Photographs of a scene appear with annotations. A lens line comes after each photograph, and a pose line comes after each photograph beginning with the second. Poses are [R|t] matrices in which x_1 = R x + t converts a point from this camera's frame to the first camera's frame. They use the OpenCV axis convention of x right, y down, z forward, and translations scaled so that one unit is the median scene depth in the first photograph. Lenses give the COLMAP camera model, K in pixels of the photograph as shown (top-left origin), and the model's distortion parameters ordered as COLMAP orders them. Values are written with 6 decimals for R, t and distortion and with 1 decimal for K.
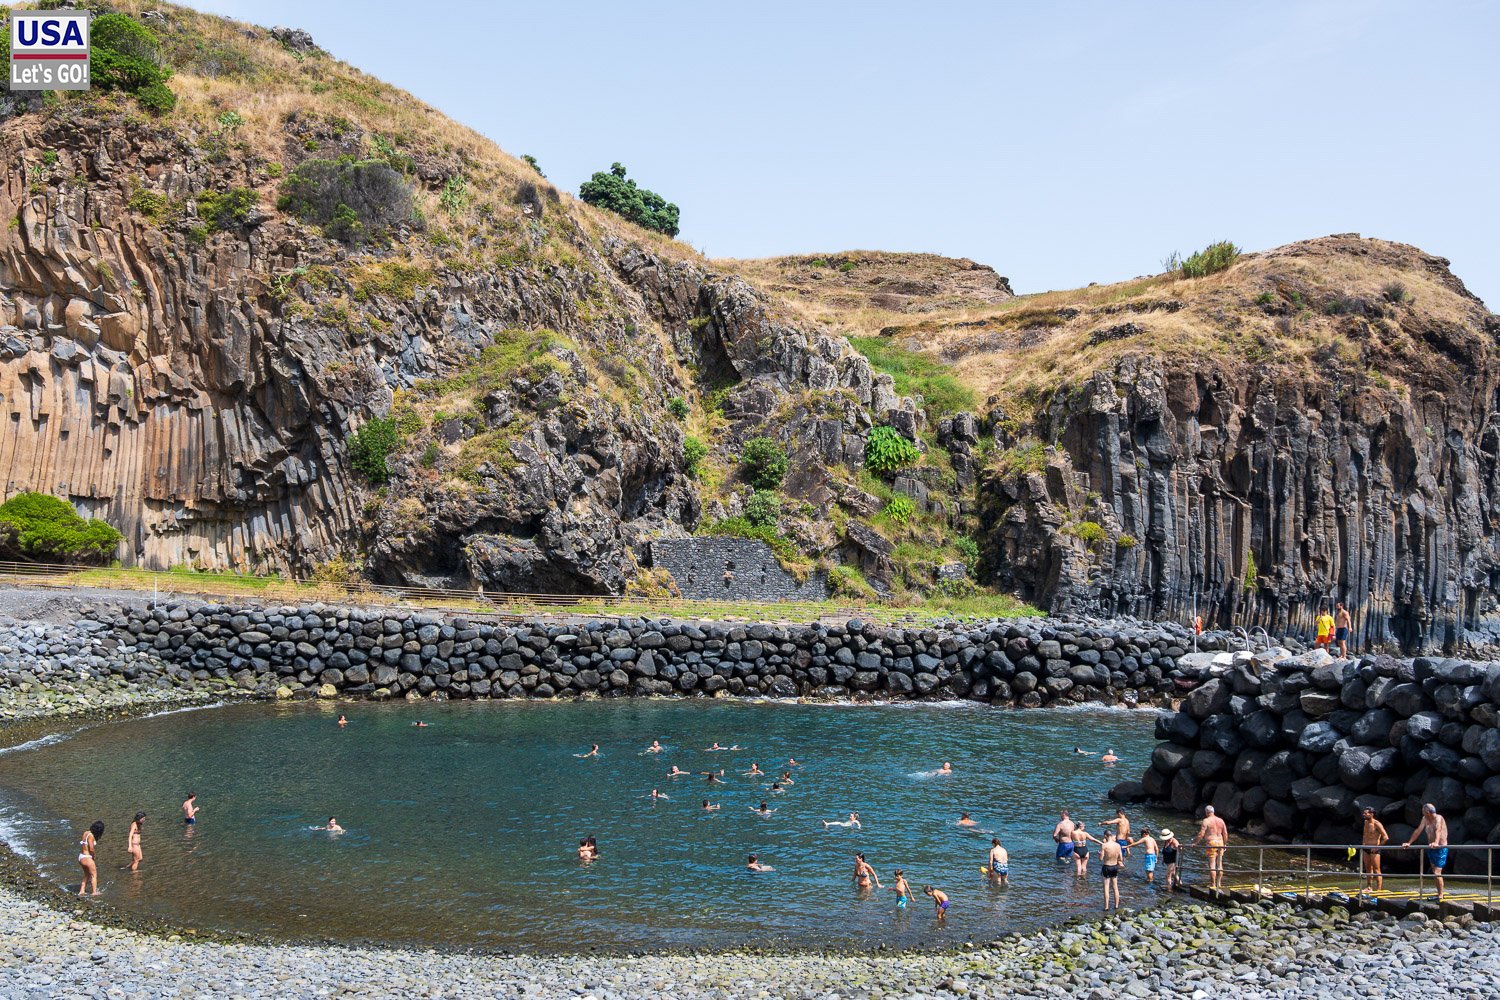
lens RADIAL K [[1419.3, 0, 750.0], [0, 1419.3, 500.0], [0, 0, 1]] dist [0.005210, -0.025064]
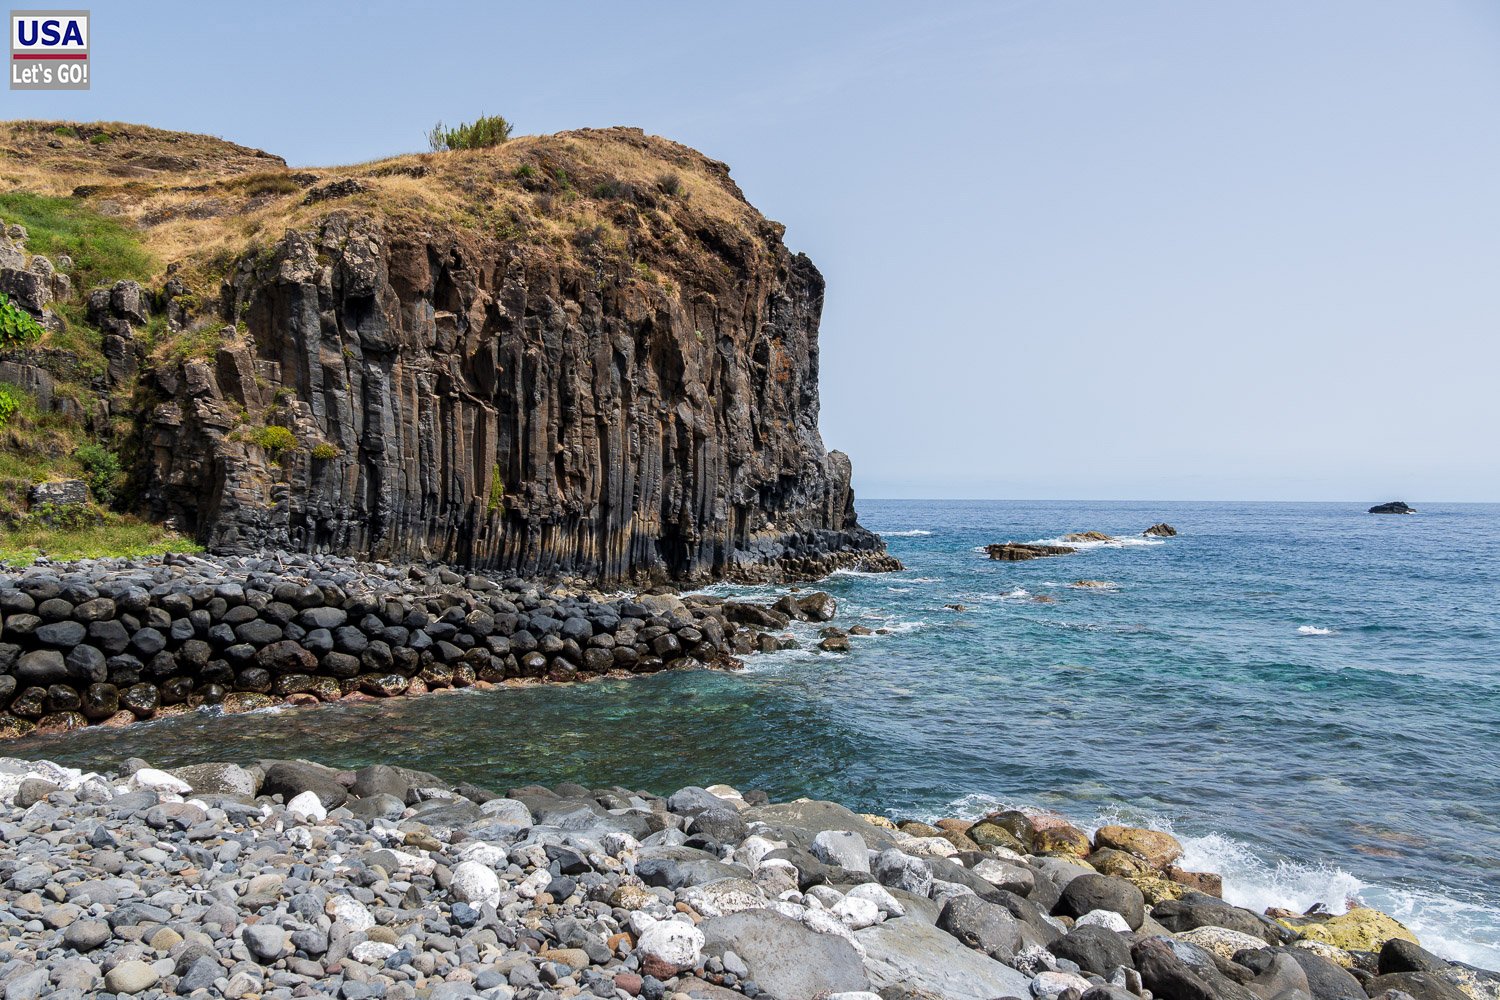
lens RADIAL K [[1419.3, 0, 750.0], [0, 1419.3, 500.0], [0, 0, 1]] dist [0.005210, -0.025064]
pose [[0.896529, -0.014264, 0.442755, 0.116554], [-0.009147, 0.998672, 0.050695, 0.012808], [-0.442890, -0.049499, 0.895208, 0.185253]]
